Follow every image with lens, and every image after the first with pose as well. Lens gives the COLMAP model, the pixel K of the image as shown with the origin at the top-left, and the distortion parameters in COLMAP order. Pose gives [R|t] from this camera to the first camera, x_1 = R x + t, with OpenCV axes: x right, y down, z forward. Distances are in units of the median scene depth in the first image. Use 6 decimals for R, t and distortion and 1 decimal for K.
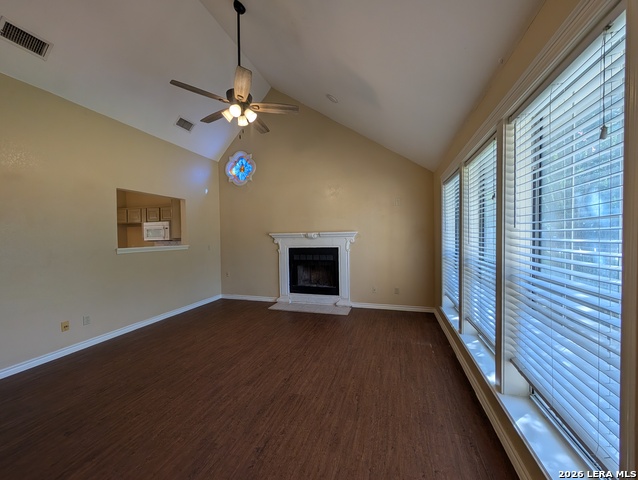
lens RADIAL K [[241.1, 0, 320.5], [0, 241.1, 241.0], [0, 0, 1]] dist [0.000200, -0.000005]
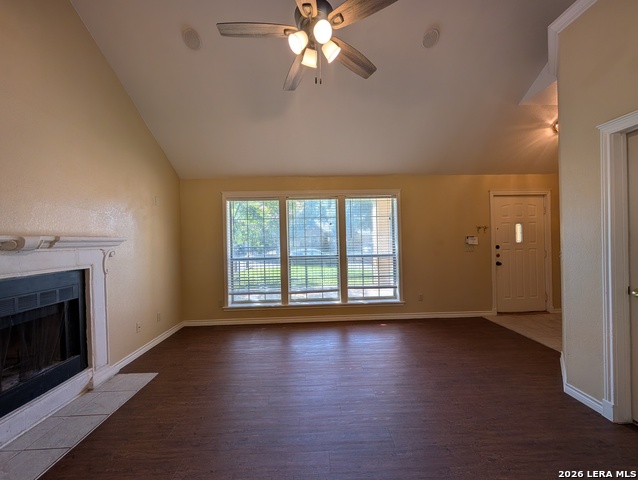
lens RADIAL K [[241.1, 0, 320.5], [0, 241.1, 241.0], [0, 0, 1]] dist [0.000200, -0.000005]
pose [[-0.309486, 0.015283, 0.950781, -0.500696], [0.046178, 0.998933, -0.001026, -0.006718], [-0.949782, 0.043587, -0.309861, 0.655919]]
